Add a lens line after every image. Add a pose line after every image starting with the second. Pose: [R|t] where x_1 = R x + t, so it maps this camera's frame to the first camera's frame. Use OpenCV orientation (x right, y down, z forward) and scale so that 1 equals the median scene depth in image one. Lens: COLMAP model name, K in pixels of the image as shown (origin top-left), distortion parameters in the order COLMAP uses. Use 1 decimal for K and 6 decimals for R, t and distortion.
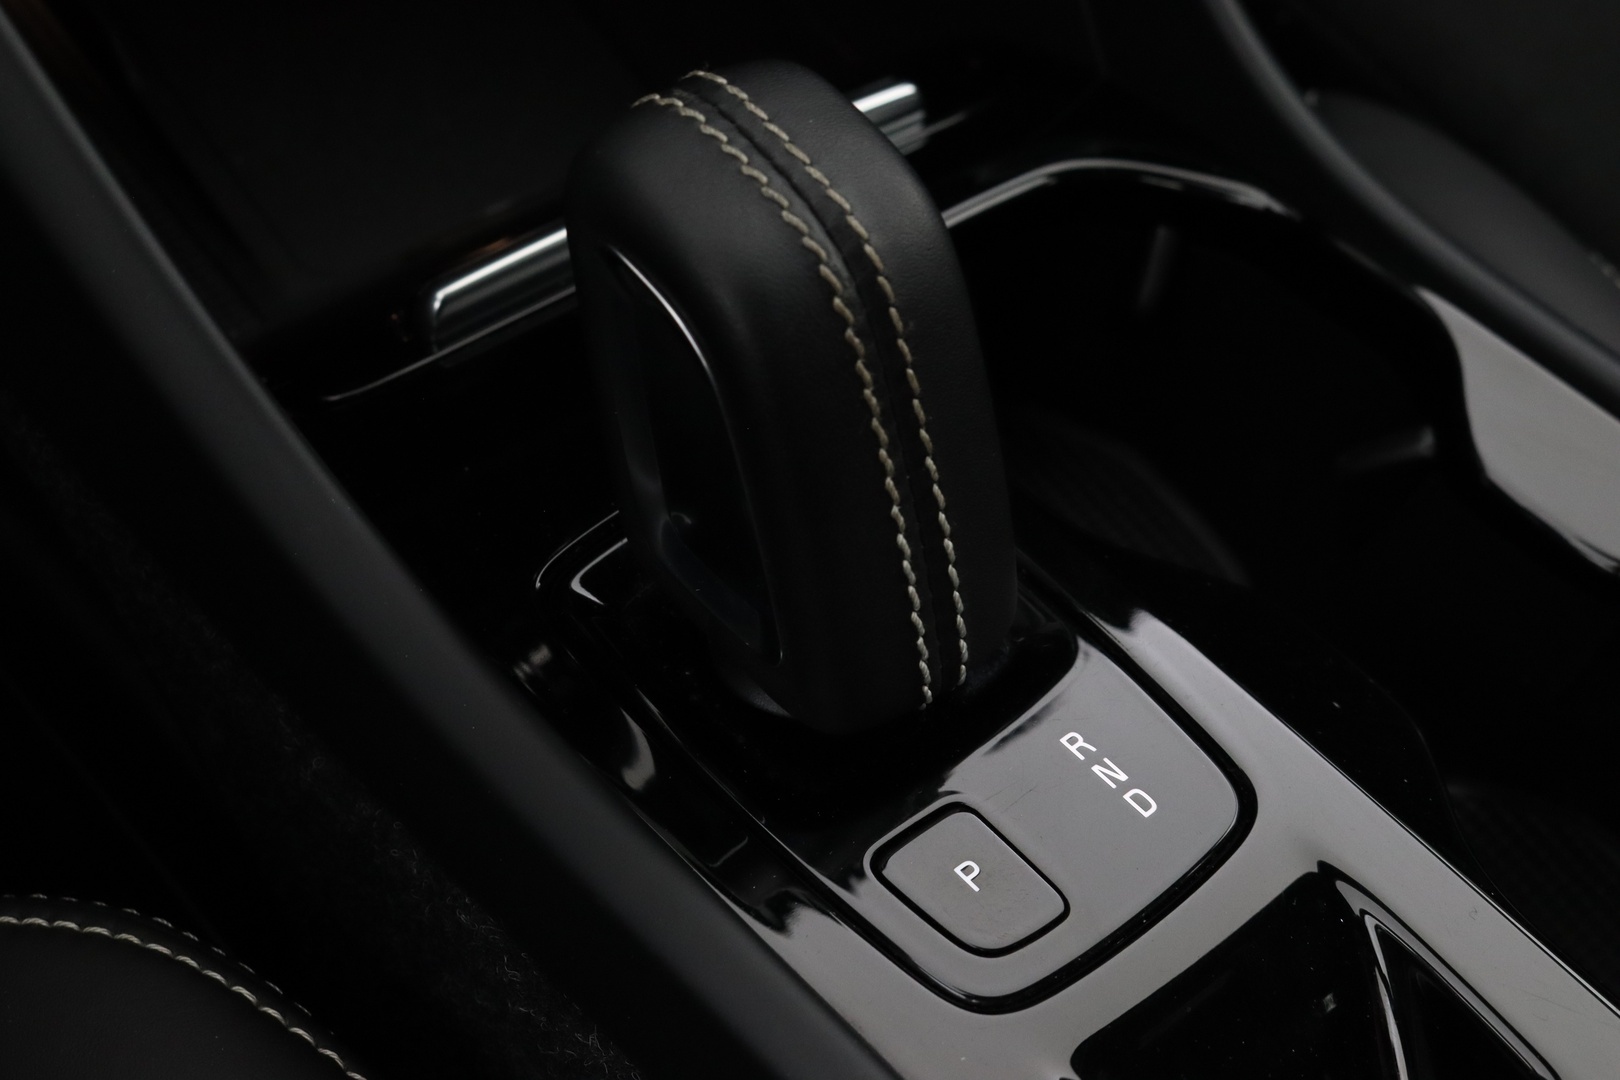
lens RADIAL K [[2104.7, 0, 810.0], [0, 2104.7, 540.0], [0, 0, 1]] dist [-0.091220, 0.014556]
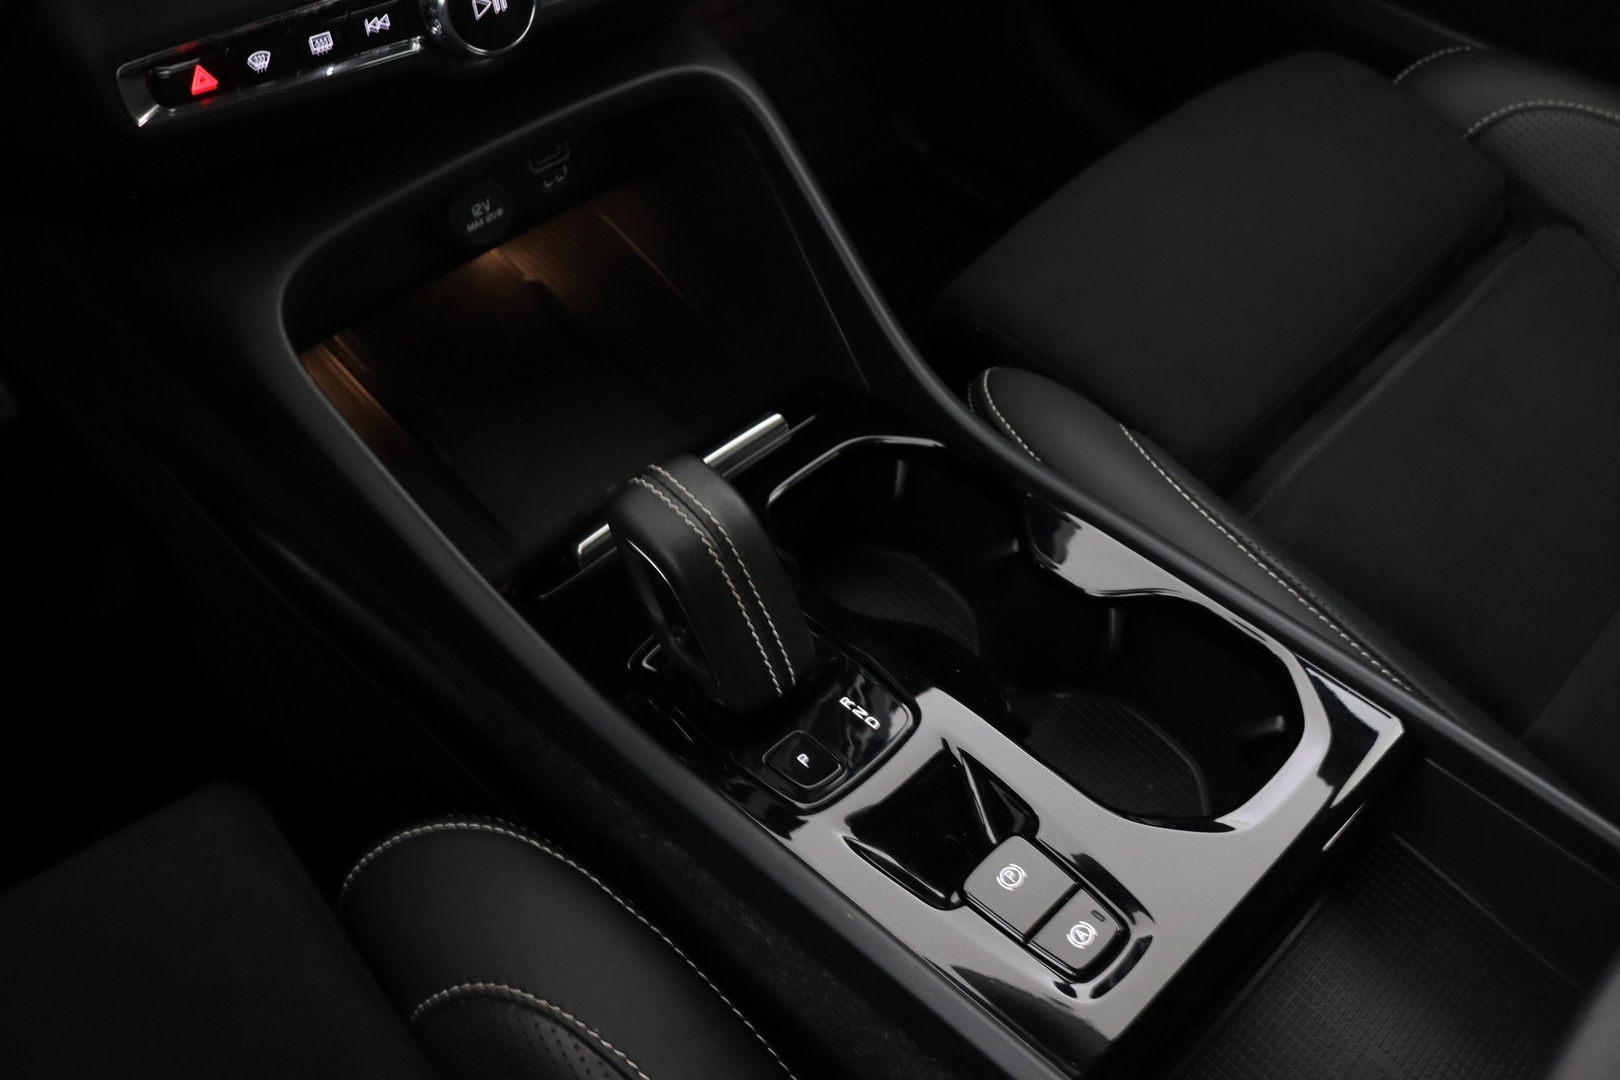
lens RADIAL K [[1331.5, 0, 810.0], [0, 1331.5, 540.0], [0, 0, 1]] dist [-0.173495, 0.116048]
pose [[0.987719, -0.141706, -0.065805, 0.225559], [0.139859, 0.989657, -0.031902, -0.050660], [0.069645, 0.022307, 0.997322, -0.597095]]
